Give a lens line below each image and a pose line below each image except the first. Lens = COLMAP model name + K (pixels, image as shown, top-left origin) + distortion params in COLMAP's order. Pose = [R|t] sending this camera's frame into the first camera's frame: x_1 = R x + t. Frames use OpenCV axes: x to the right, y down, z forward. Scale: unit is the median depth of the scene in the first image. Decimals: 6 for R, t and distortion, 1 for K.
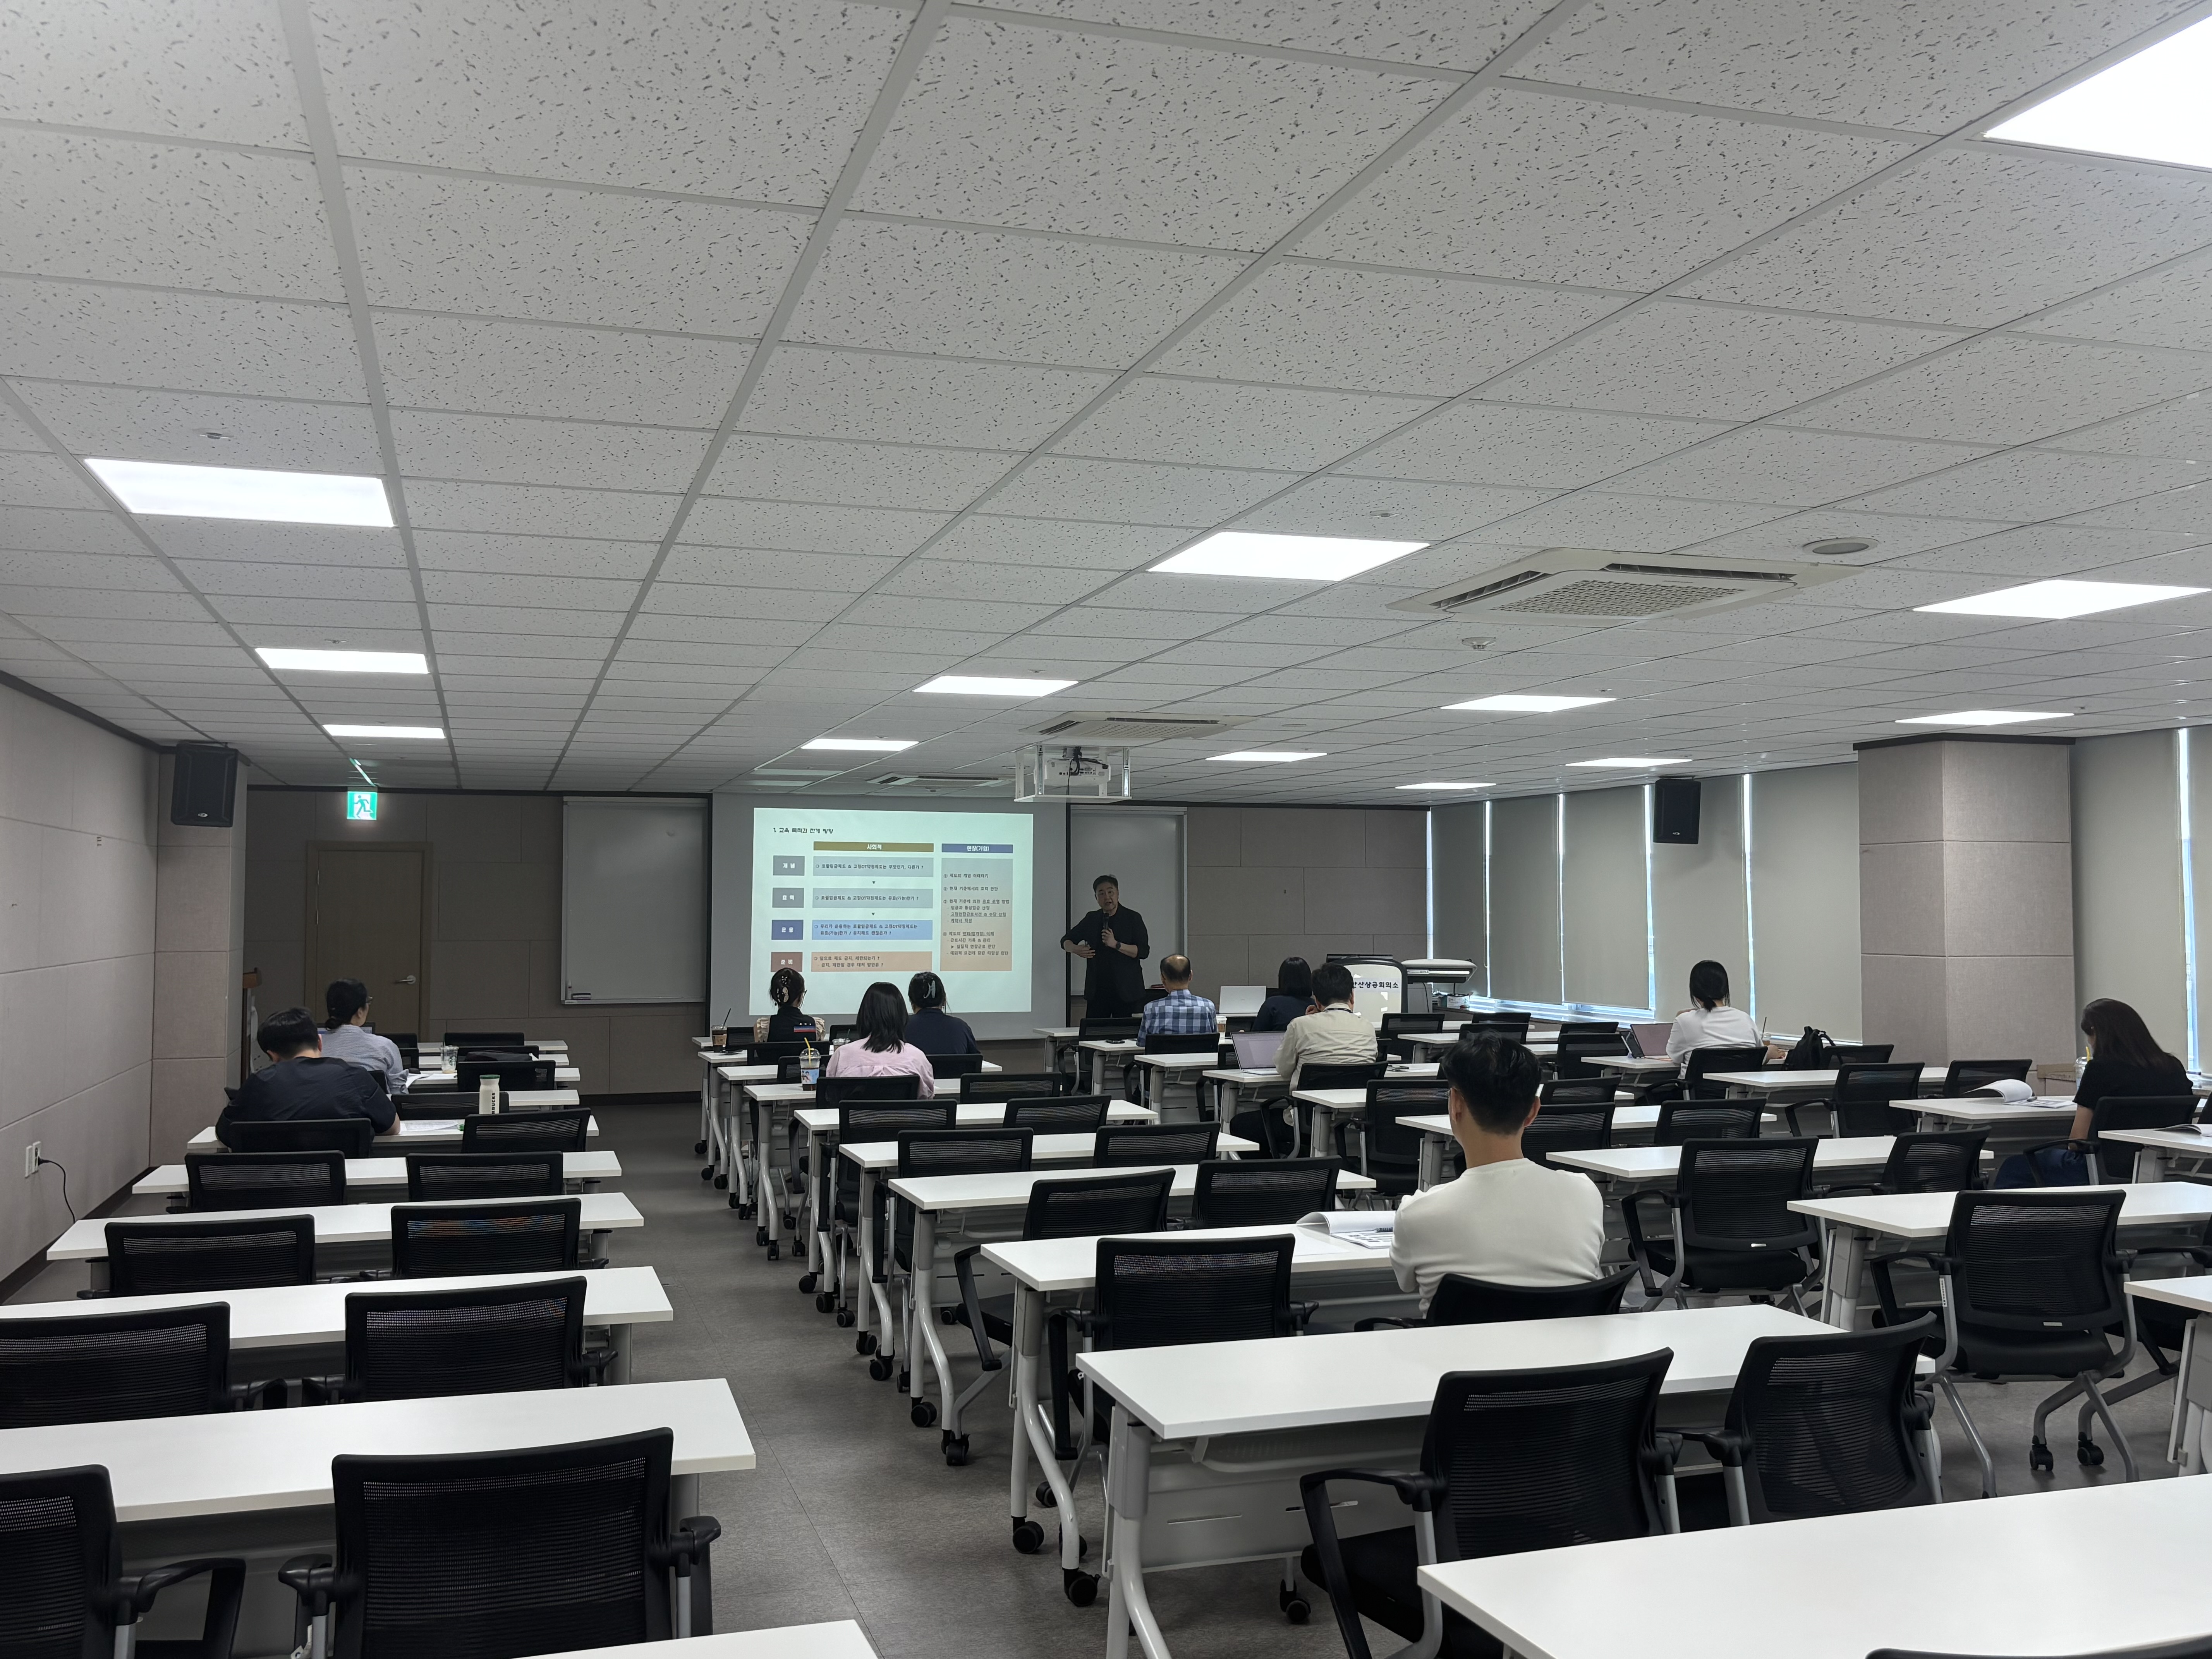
lens RADIAL K [[2000.1, 0, 1106.0], [0, 2000.1, 829.5], [0, 0, 1]] dist [0.056228, -0.002150]
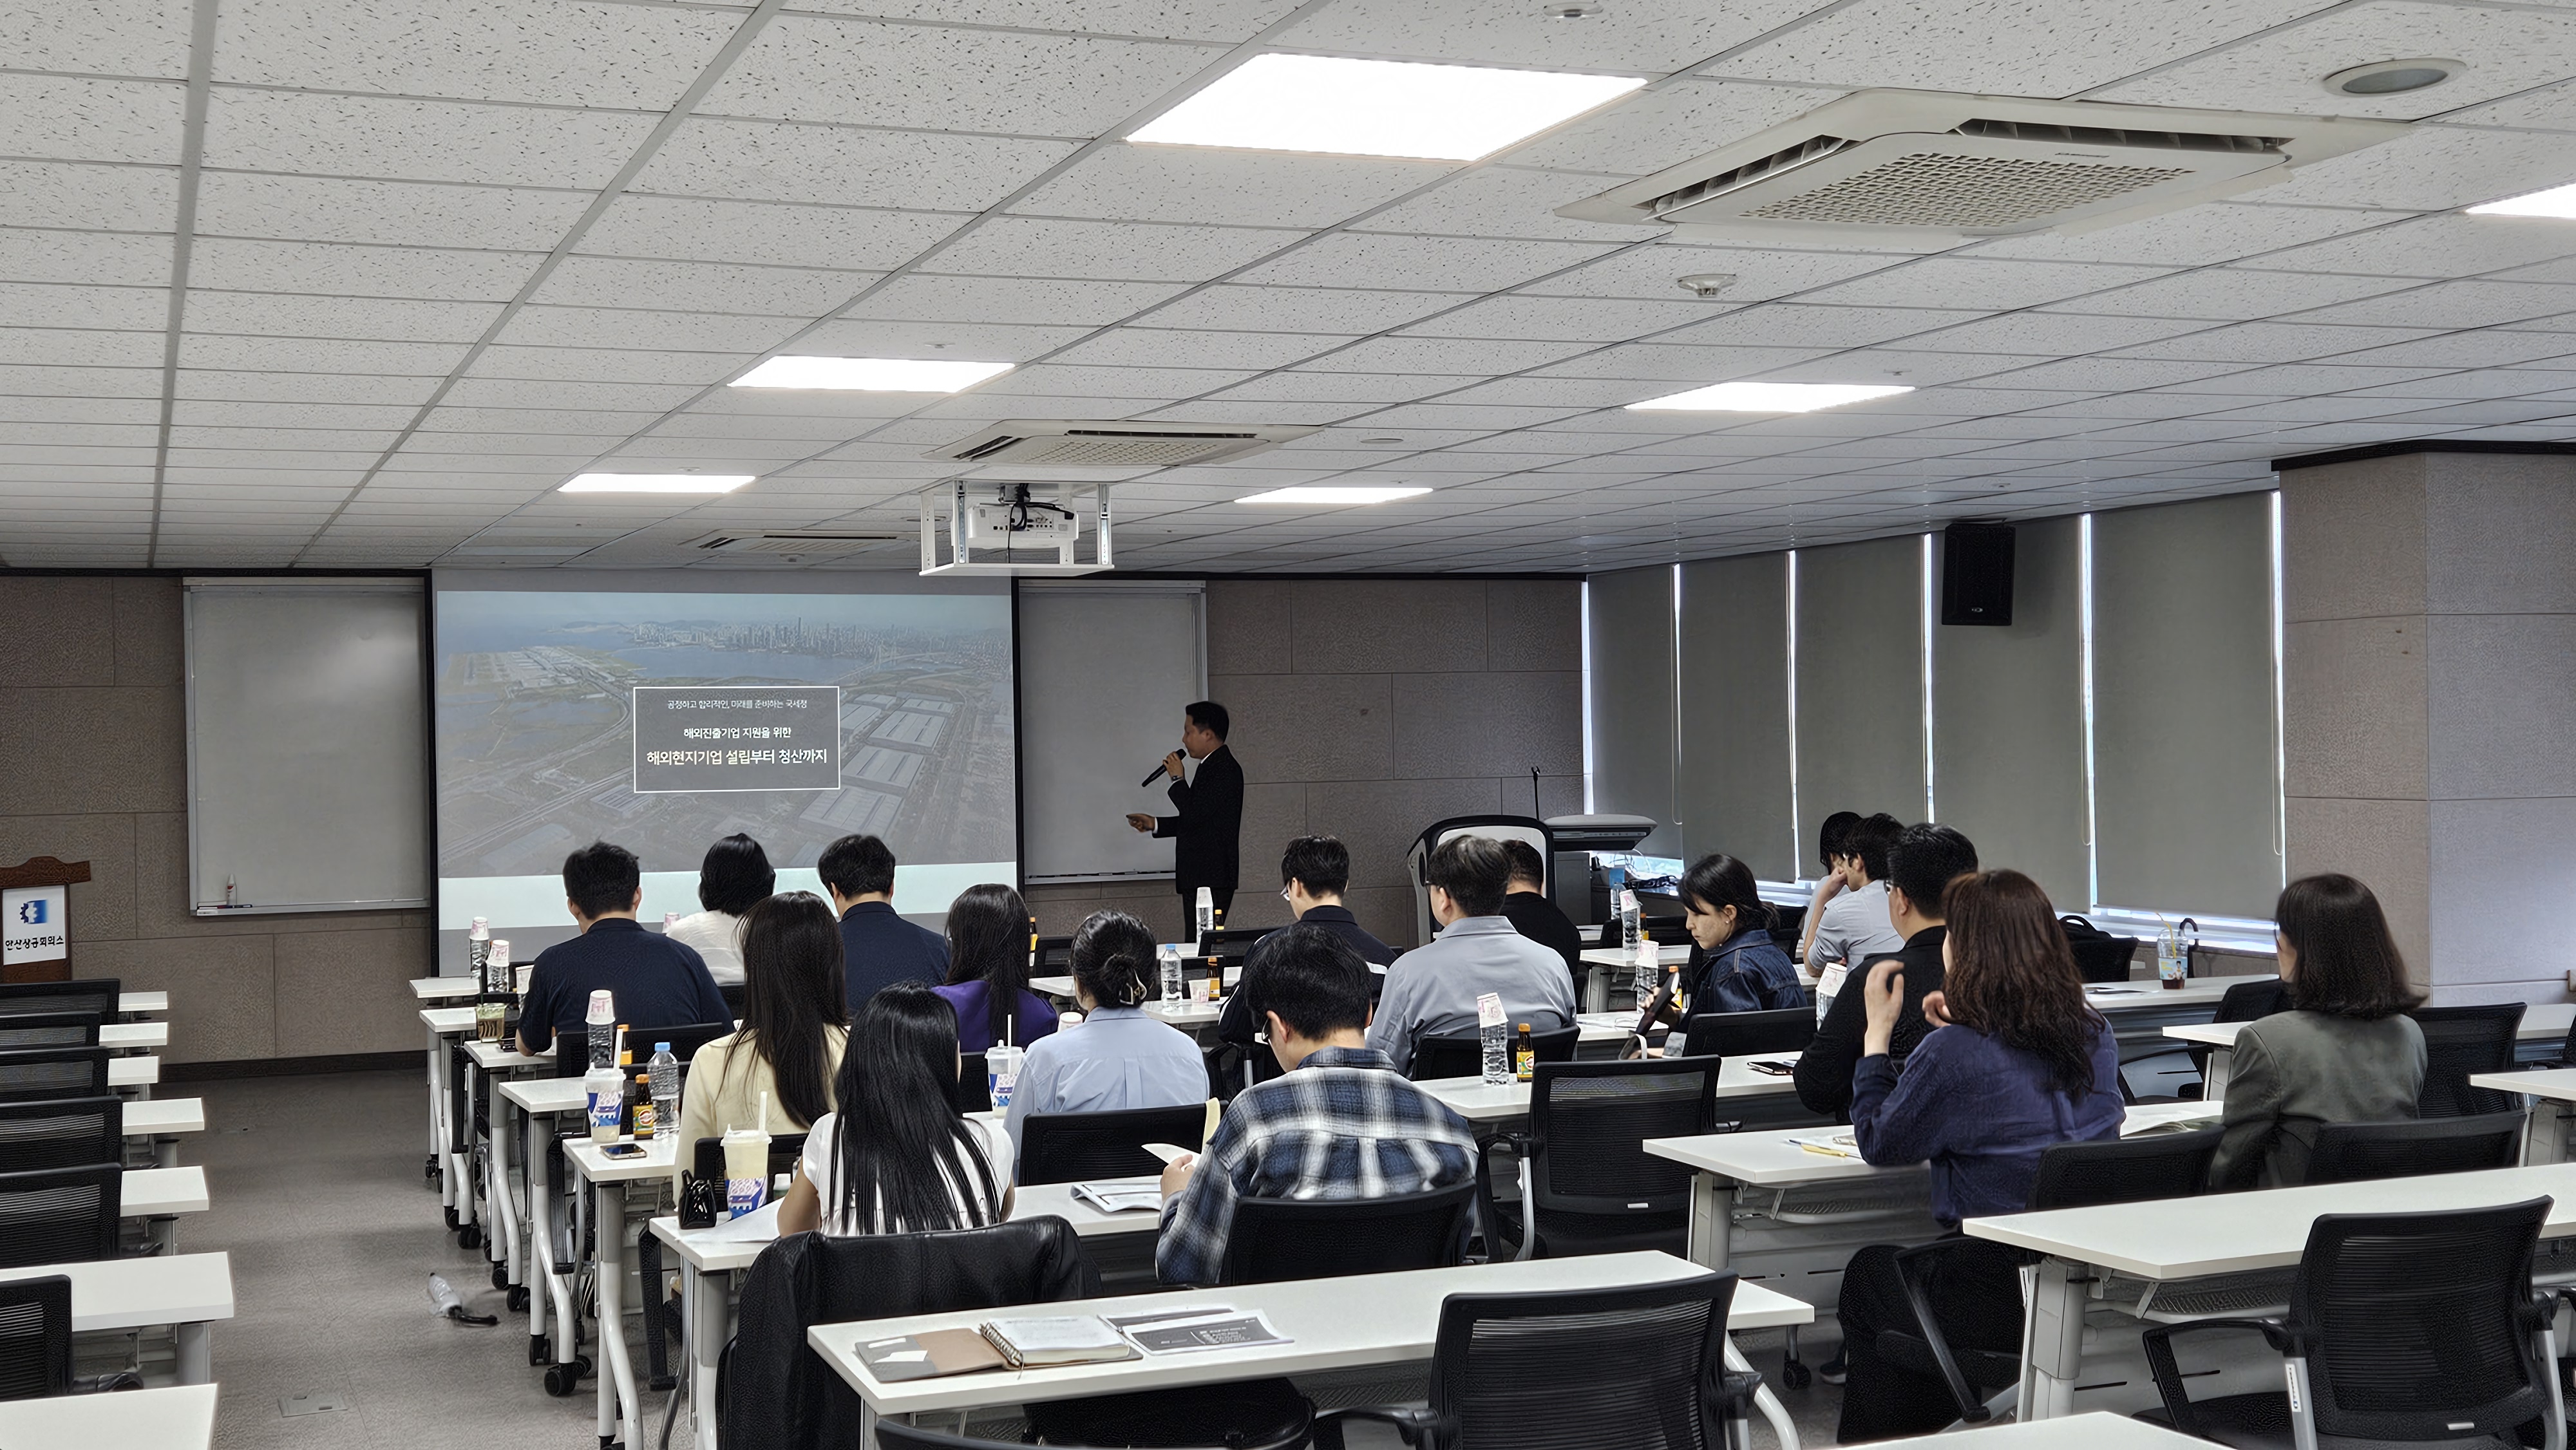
lens RADIAL K [[2913.4, 0, 1276.6], [0, 2913.4, 728.4], [0, 0, 1]] dist [0.093294, -0.002800]
pose [[0.997741, -0.018963, 0.064444, 0.005297], [0.016470, 0.999103, 0.039000, -0.000475], [-0.065126, -0.037851, 0.997159, 0.141035]]
